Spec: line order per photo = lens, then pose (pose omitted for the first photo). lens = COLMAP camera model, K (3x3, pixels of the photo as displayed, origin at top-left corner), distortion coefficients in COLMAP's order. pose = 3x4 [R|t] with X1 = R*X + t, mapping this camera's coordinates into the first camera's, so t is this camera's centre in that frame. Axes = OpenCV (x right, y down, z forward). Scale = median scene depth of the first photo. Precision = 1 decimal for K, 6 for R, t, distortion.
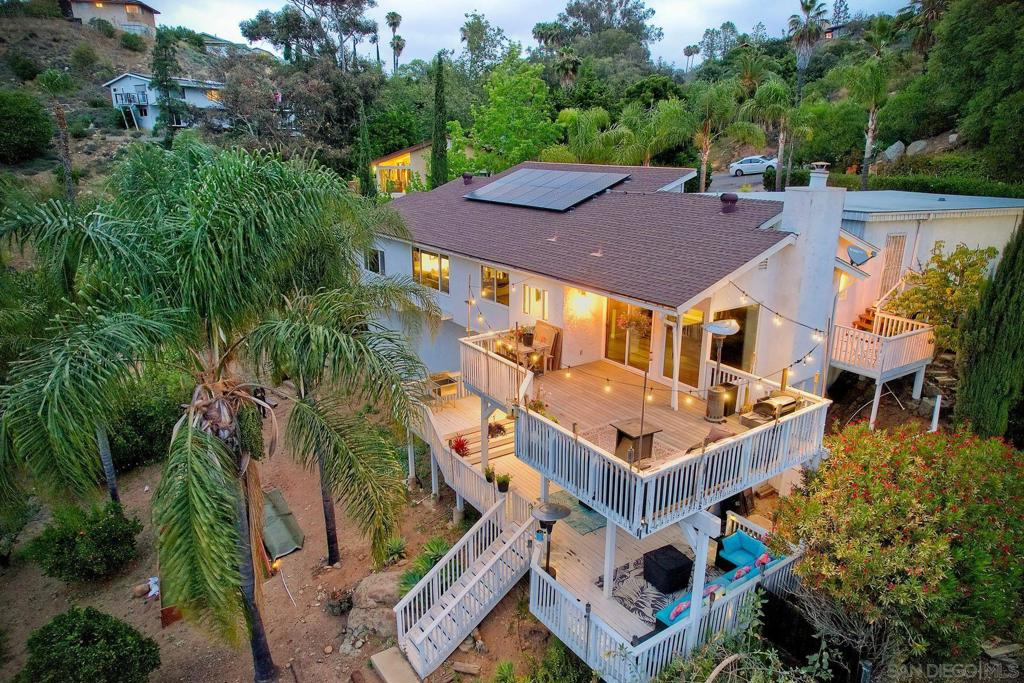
lens RADIAL K [[639.4, 0, 509.9], [0, 639.4, 361.9], [0, 0, 1]] dist [-0.079599, 0.069764]
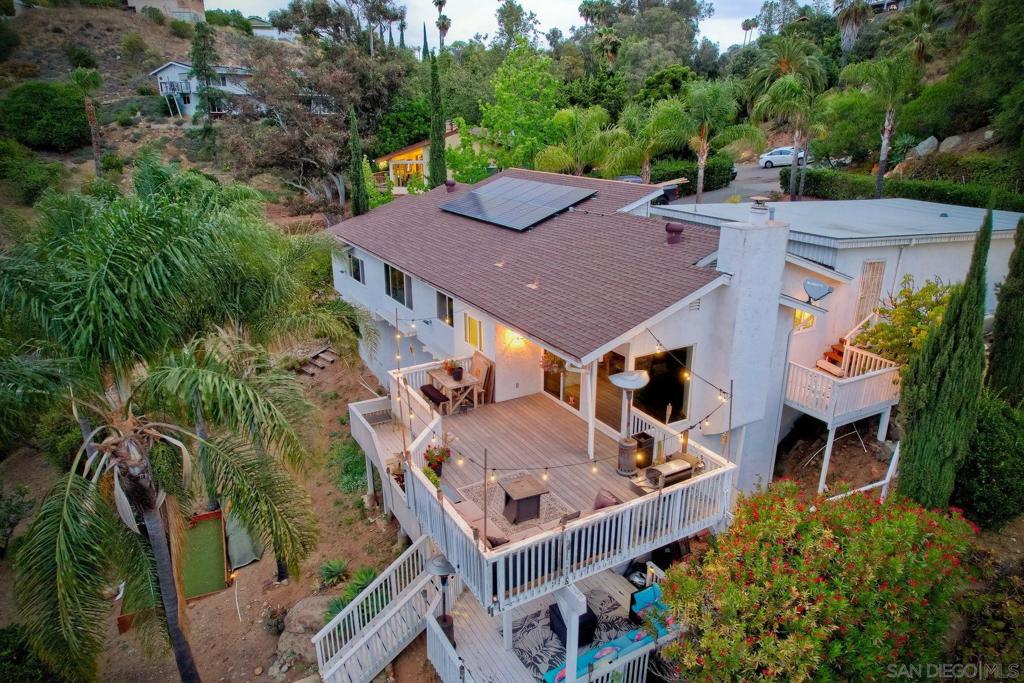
lens RADIAL K [[638.4, 0, 509.6], [0, 638.4, 361.7], [0, 0, 1]] dist [-0.090041, 0.082217]
pose [[0.996771, 0.023780, -0.076698, 0.147417], [-0.021191, 0.999183, 0.034400, -0.071611], [0.077453, -0.032664, 0.996461, 0.025773]]
